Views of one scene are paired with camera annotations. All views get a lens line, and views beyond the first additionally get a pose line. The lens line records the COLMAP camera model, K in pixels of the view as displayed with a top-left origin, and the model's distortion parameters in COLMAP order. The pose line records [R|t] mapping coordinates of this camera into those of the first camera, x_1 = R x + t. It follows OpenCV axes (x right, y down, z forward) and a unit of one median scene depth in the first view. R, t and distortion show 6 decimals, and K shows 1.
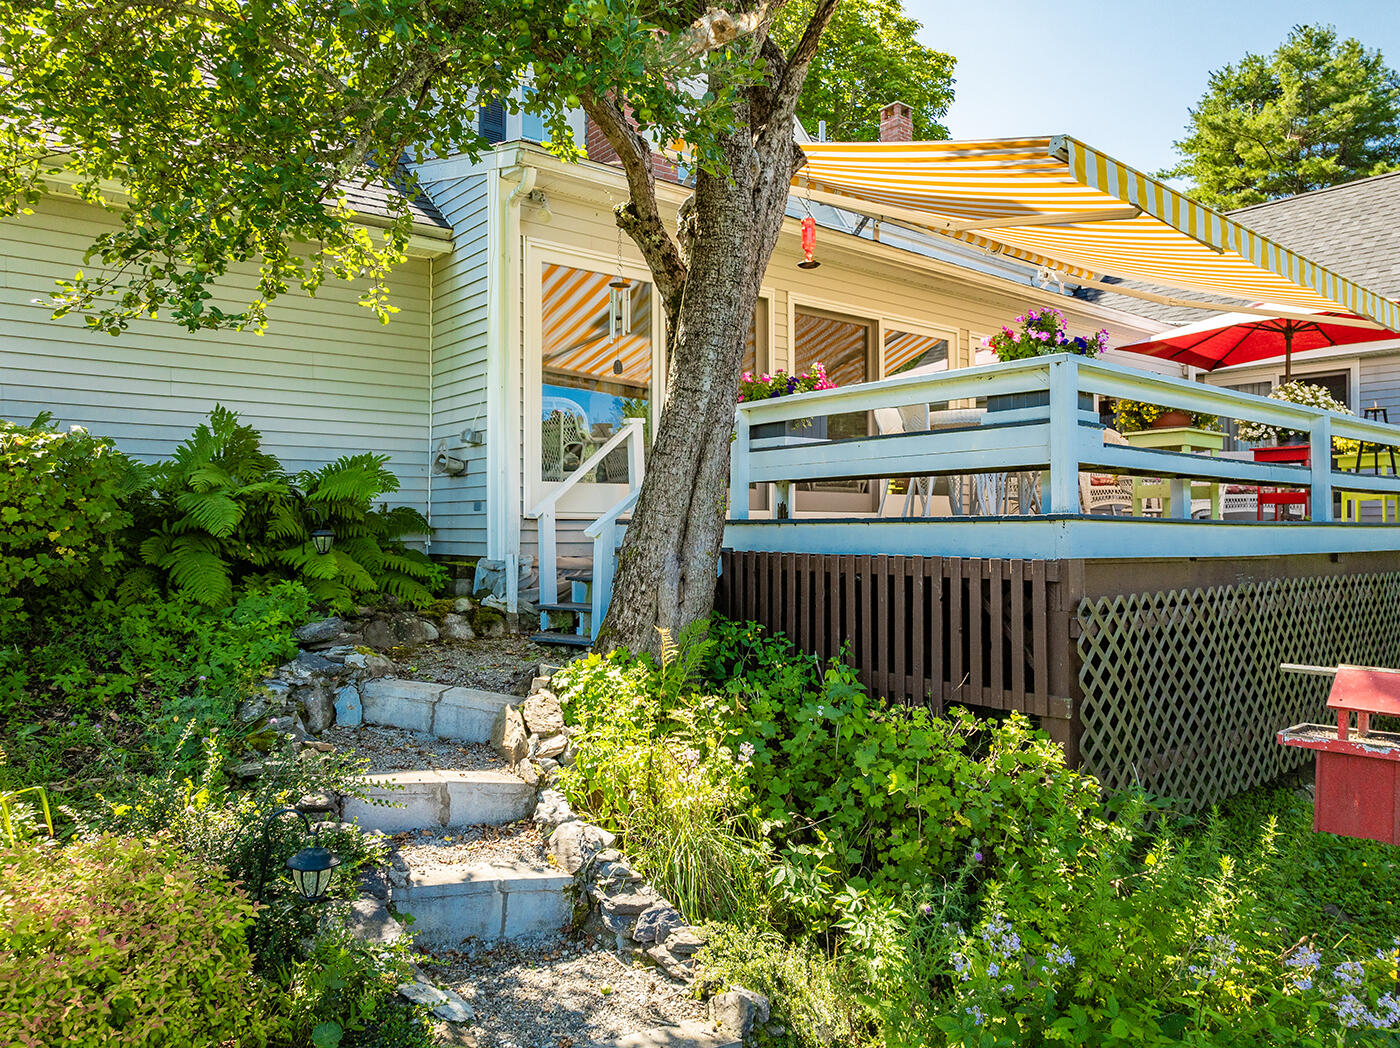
lens RADIAL K [[989.9, 0, 704.5], [0, 989.9, 523.5], [0, 0, 1]] dist [-0.037231, 0.024186]
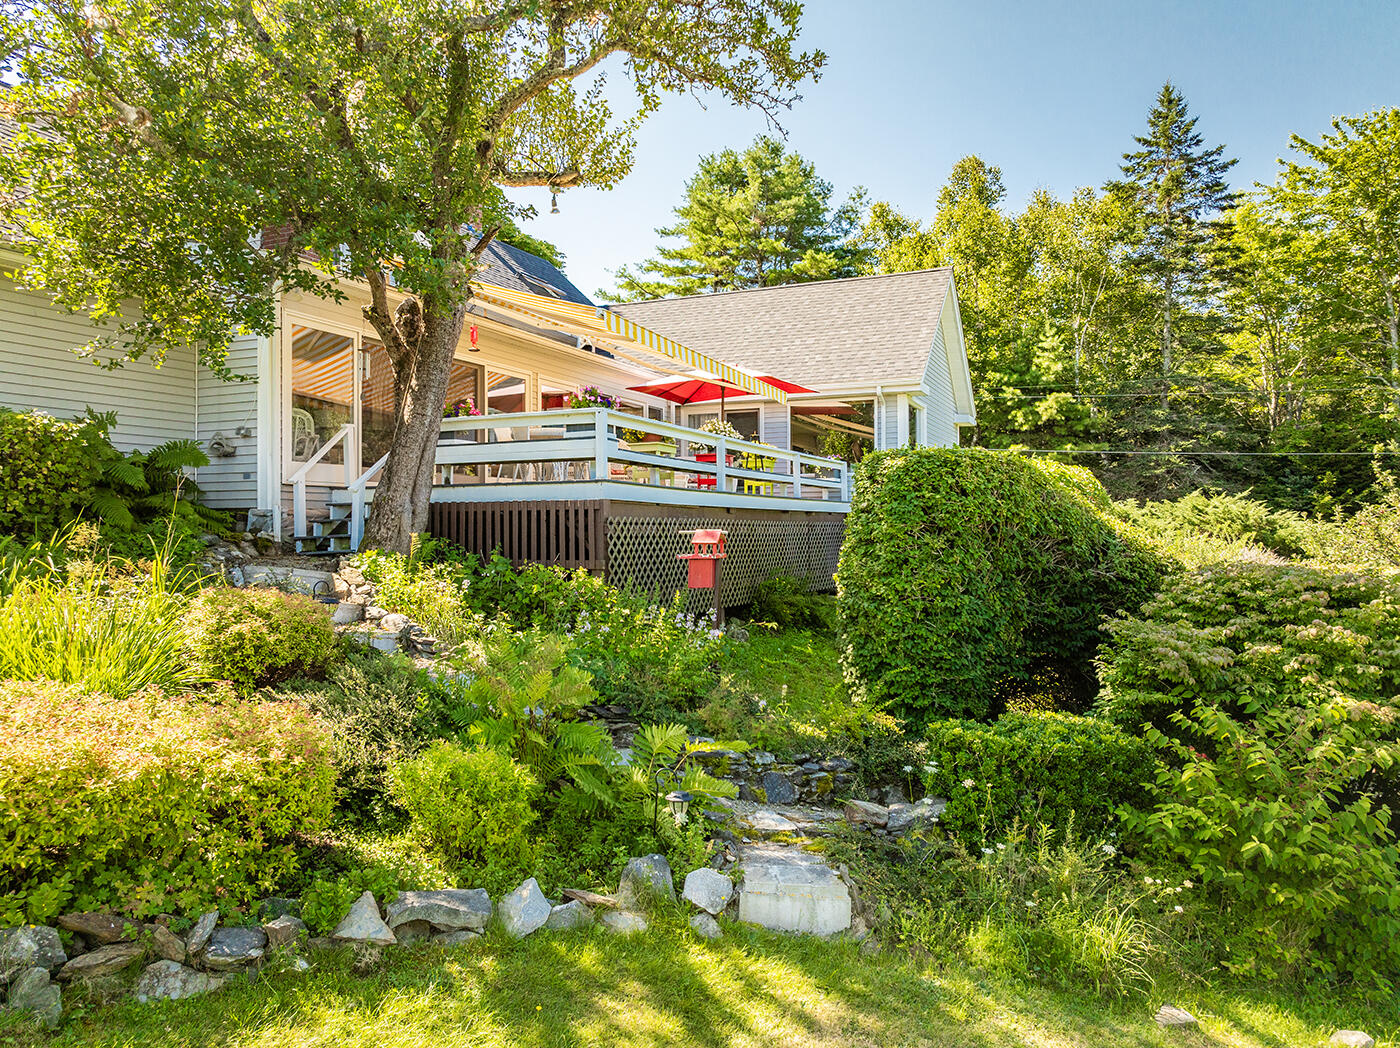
lens RADIAL K [[989.9, 0, 698.1], [0, 989.9, 525.7], [0, 0, 1]] dist [-0.037231, 0.024186]
pose [[0.893944, -0.001261, 0.448176, -0.317677], [0.000862, 0.999999, 0.001095, 0.066254], [-0.448177, -0.000592, 0.893945, -0.788388]]
